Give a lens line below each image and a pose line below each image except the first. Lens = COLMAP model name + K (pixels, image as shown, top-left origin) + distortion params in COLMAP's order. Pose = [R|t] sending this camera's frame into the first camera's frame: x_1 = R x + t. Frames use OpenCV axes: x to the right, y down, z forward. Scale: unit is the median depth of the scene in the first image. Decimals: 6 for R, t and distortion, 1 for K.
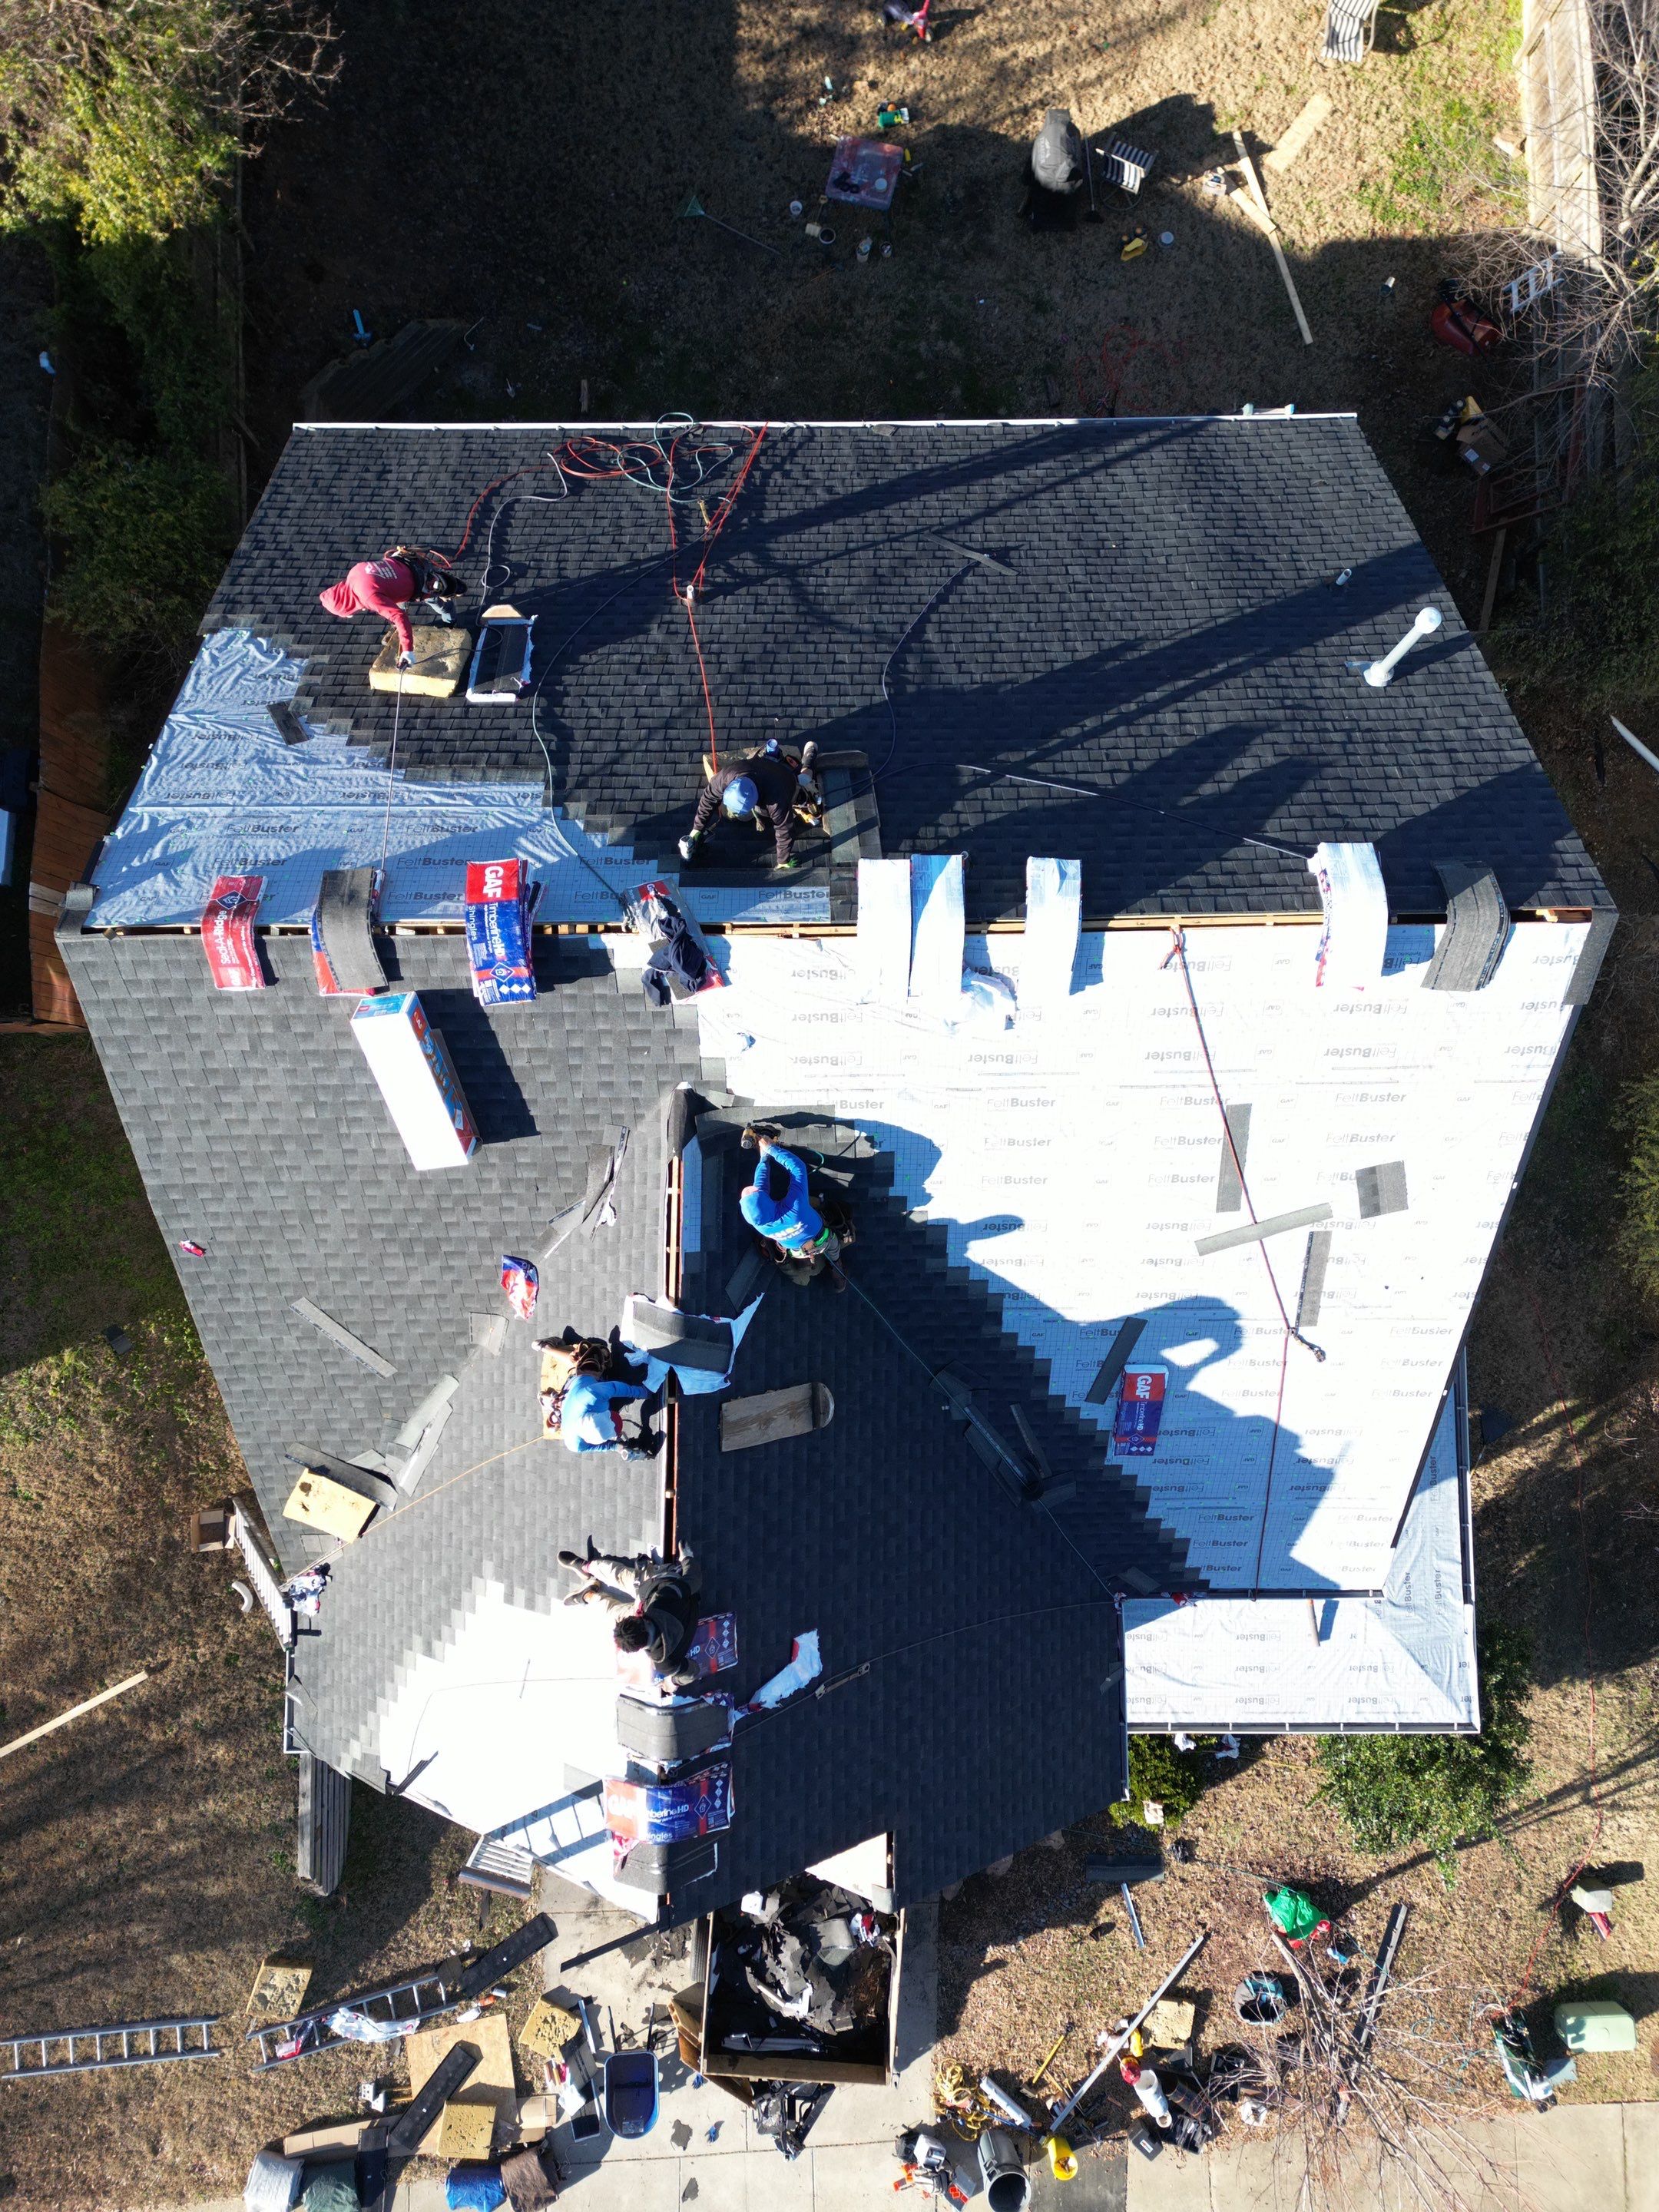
lens RADIAL K [[1540.8, 0, 829.5], [0, 1540.8, 1106.0], [0, 0, 1]] dist [0.055652, -0.046644]
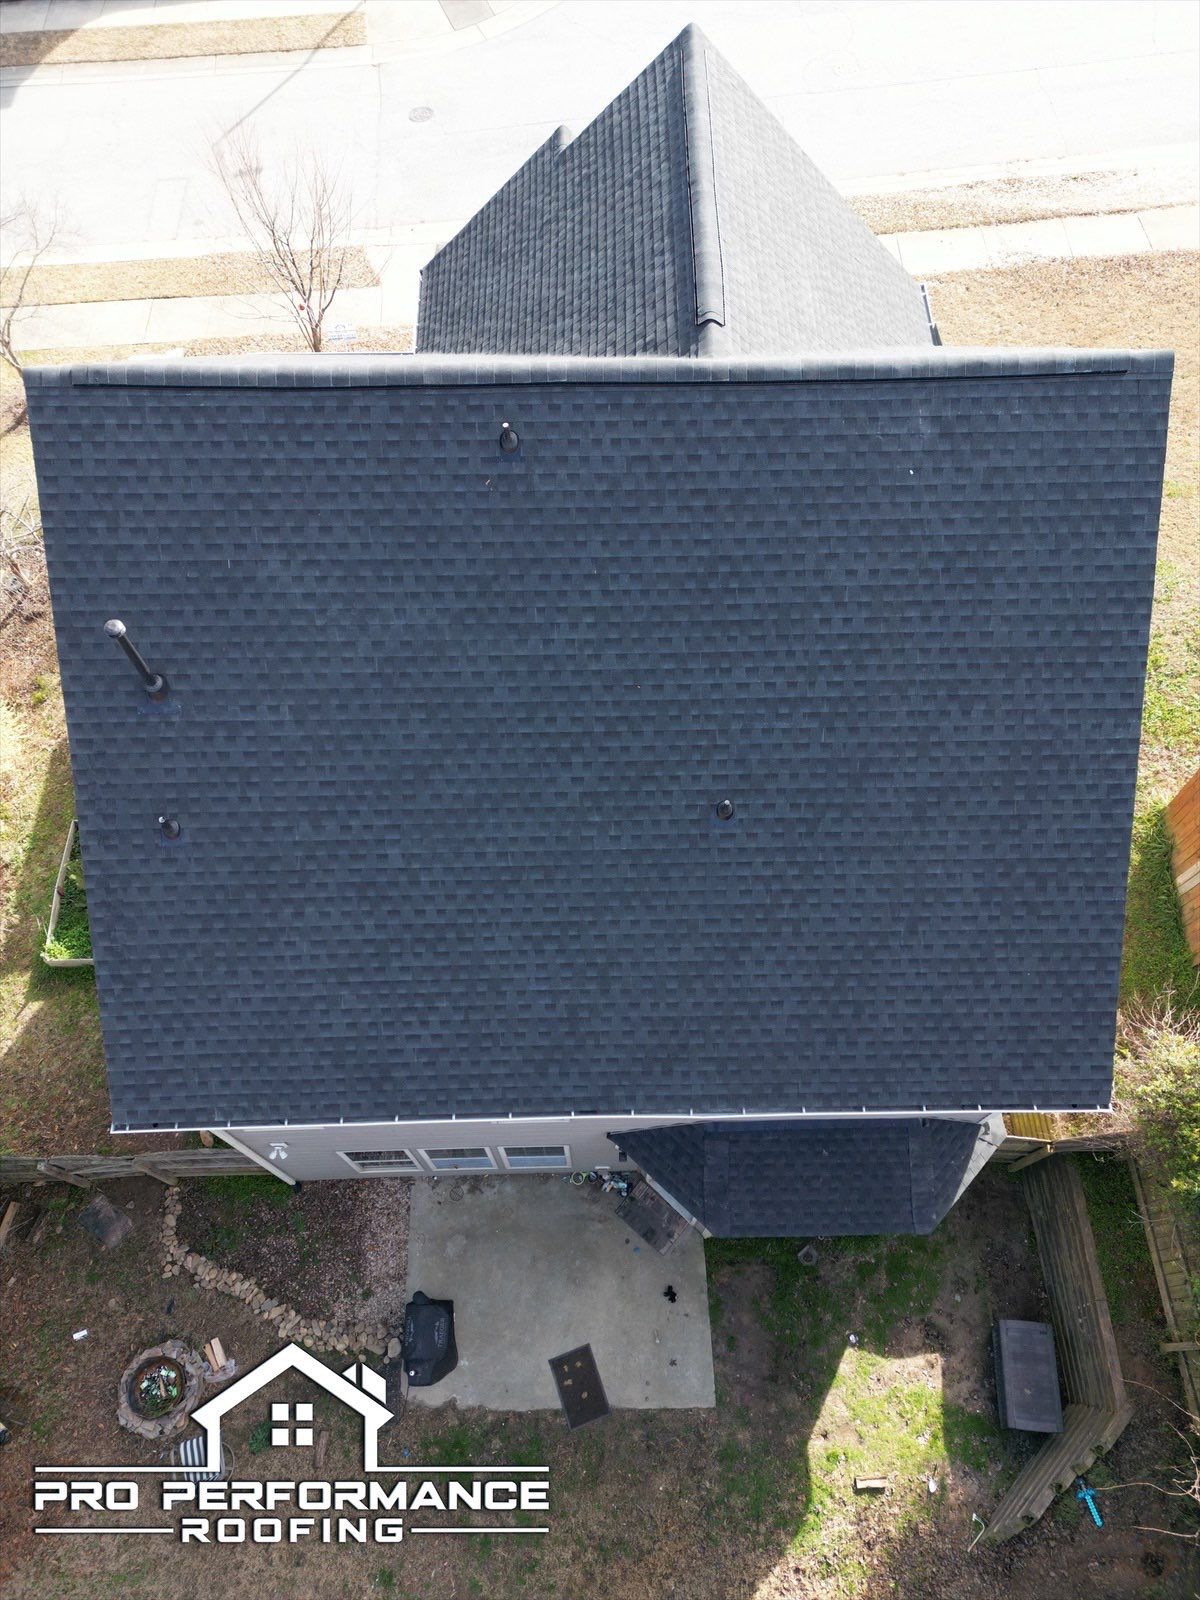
lens RADIAL K [[1114.5, 0, 600.0], [0, 1114.5, 800.0], [0, 0, 1]] dist [0.055652, -0.046644]
pose [[-0.999942, 0.010272, -0.003272, 0.003001], [-0.010538, -0.867290, 0.497692, -0.447665], [0.002275, 0.497698, 0.867348, 0.162418]]
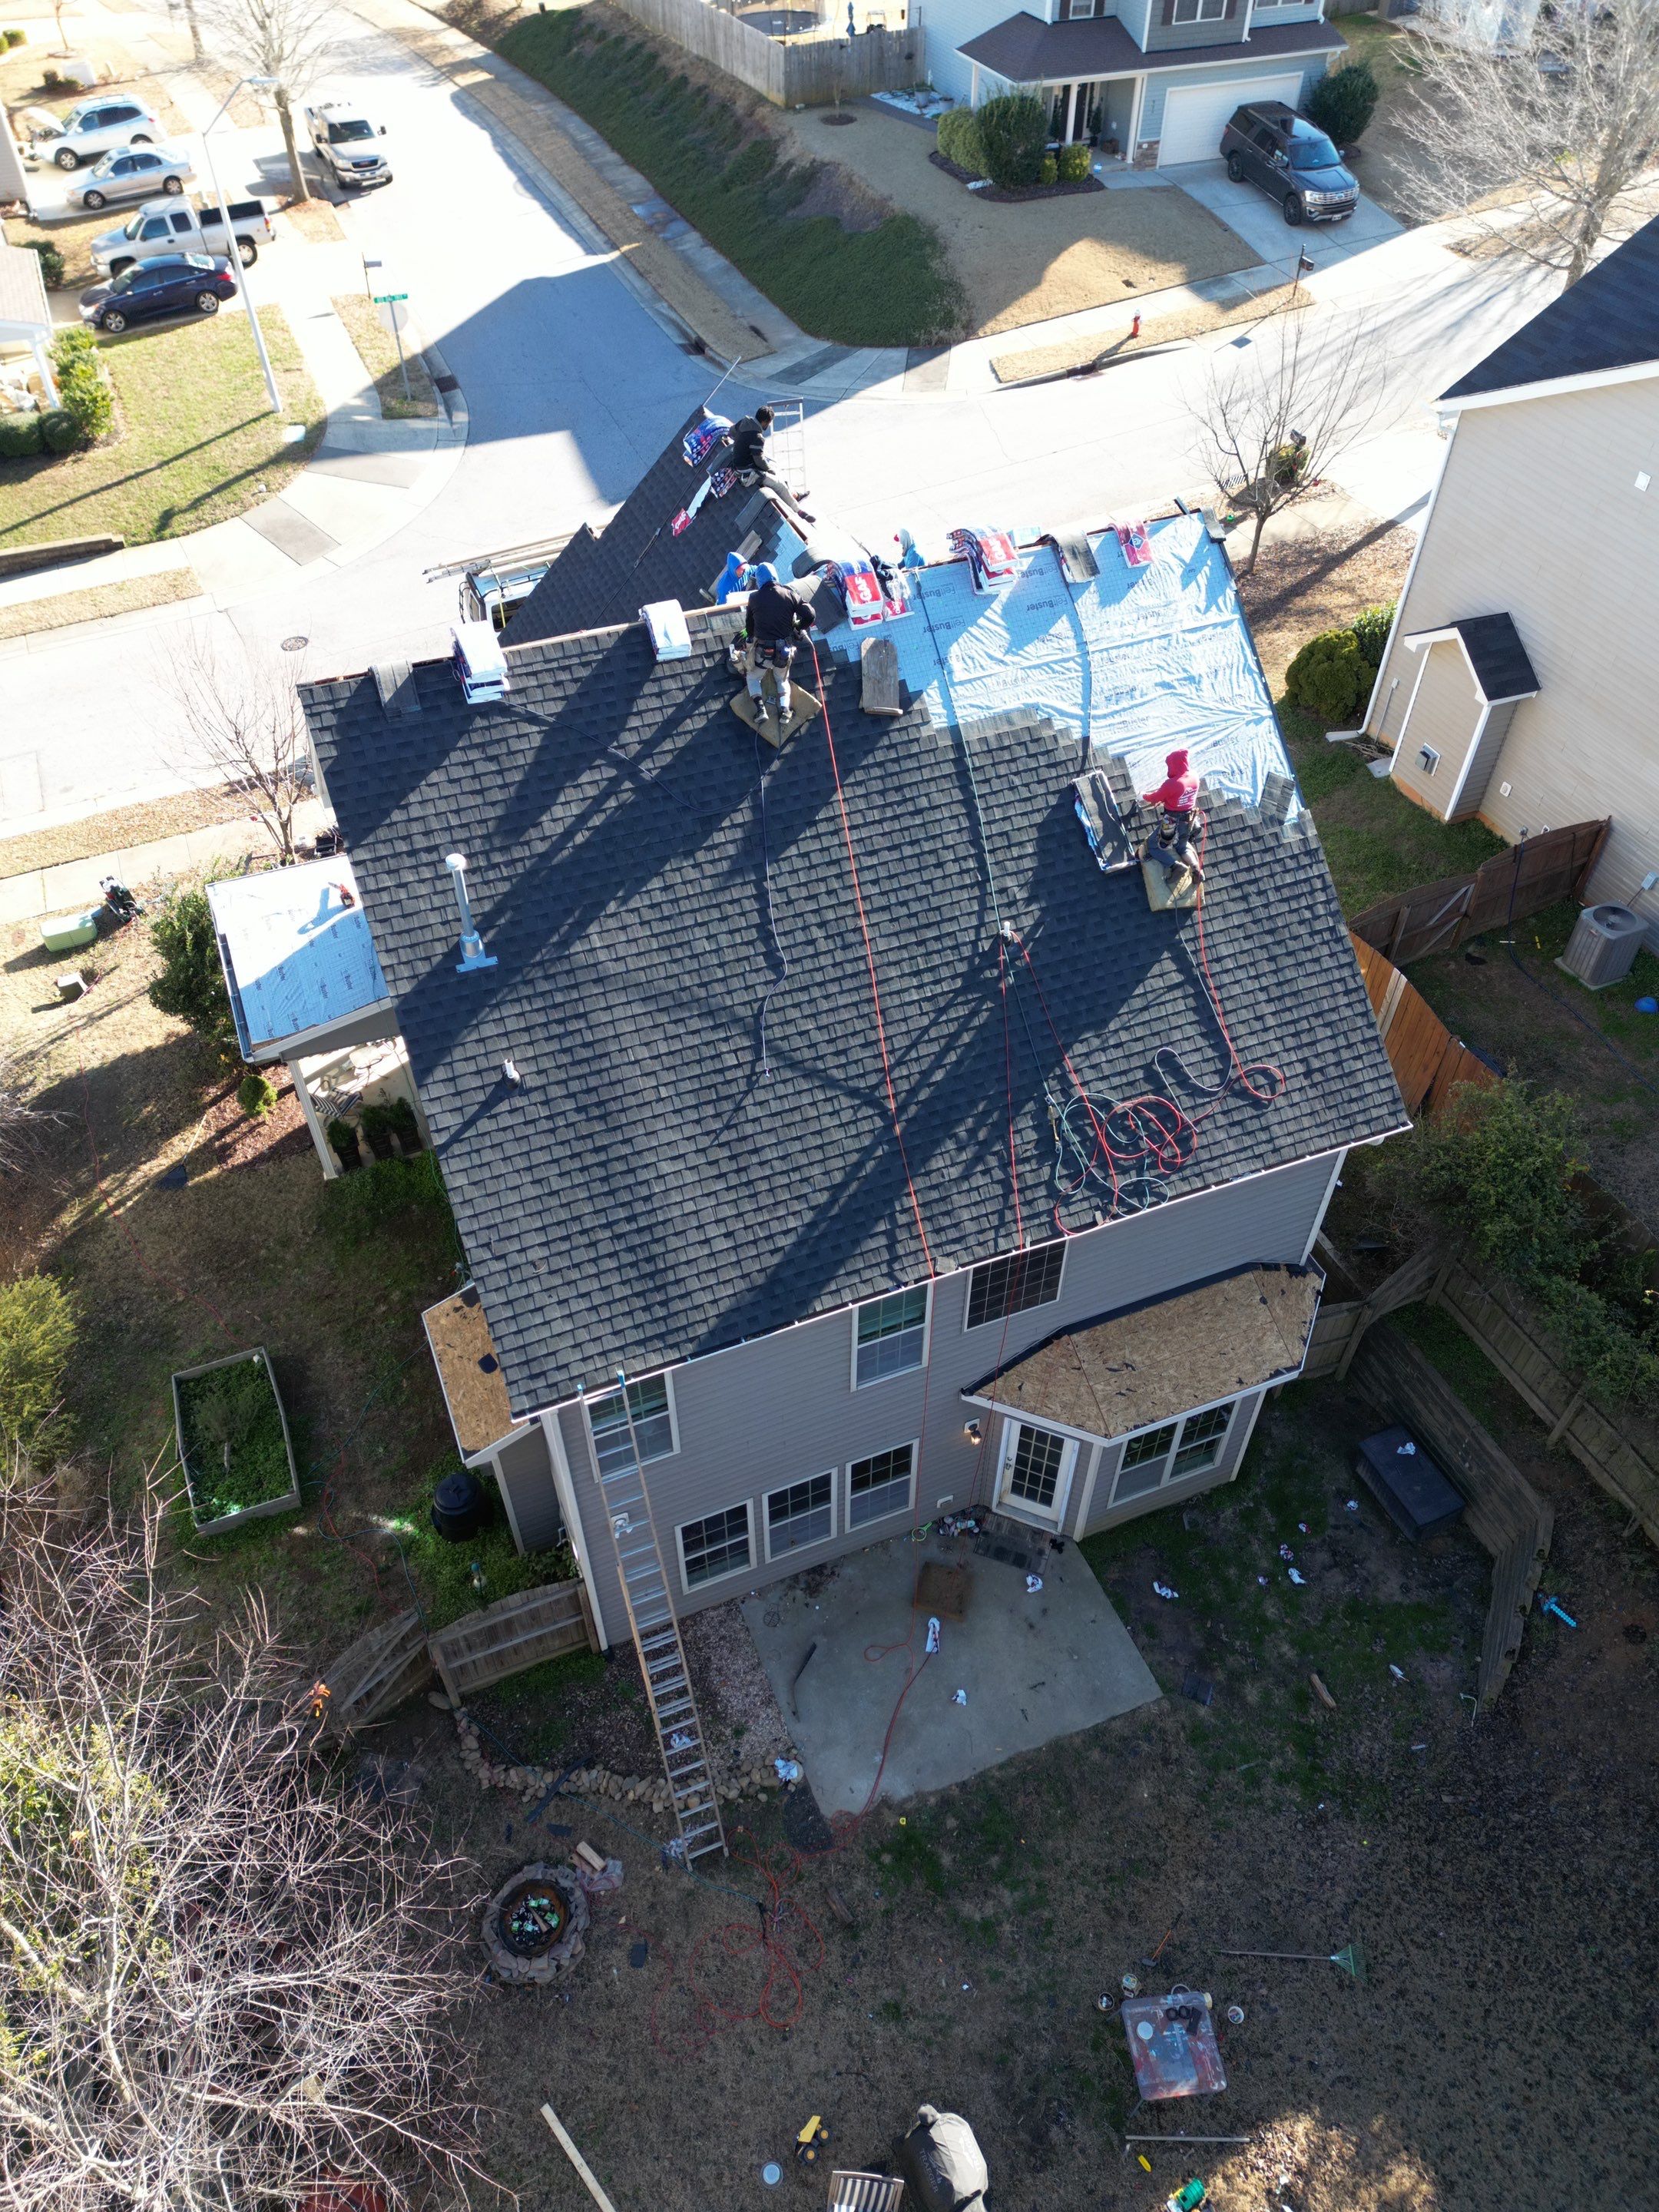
lens RADIAL K [[1540.8, 0, 829.5], [0, 1540.8, 1106.0], [0, 0, 1]] dist [0.055652, -0.046644]
pose [[-0.929856, 0.261691, -0.258623, 0.249310], [-0.367735, -0.638488, 0.676095, -0.741232], [0.011801, 0.723776, 0.689934, 0.137405]]
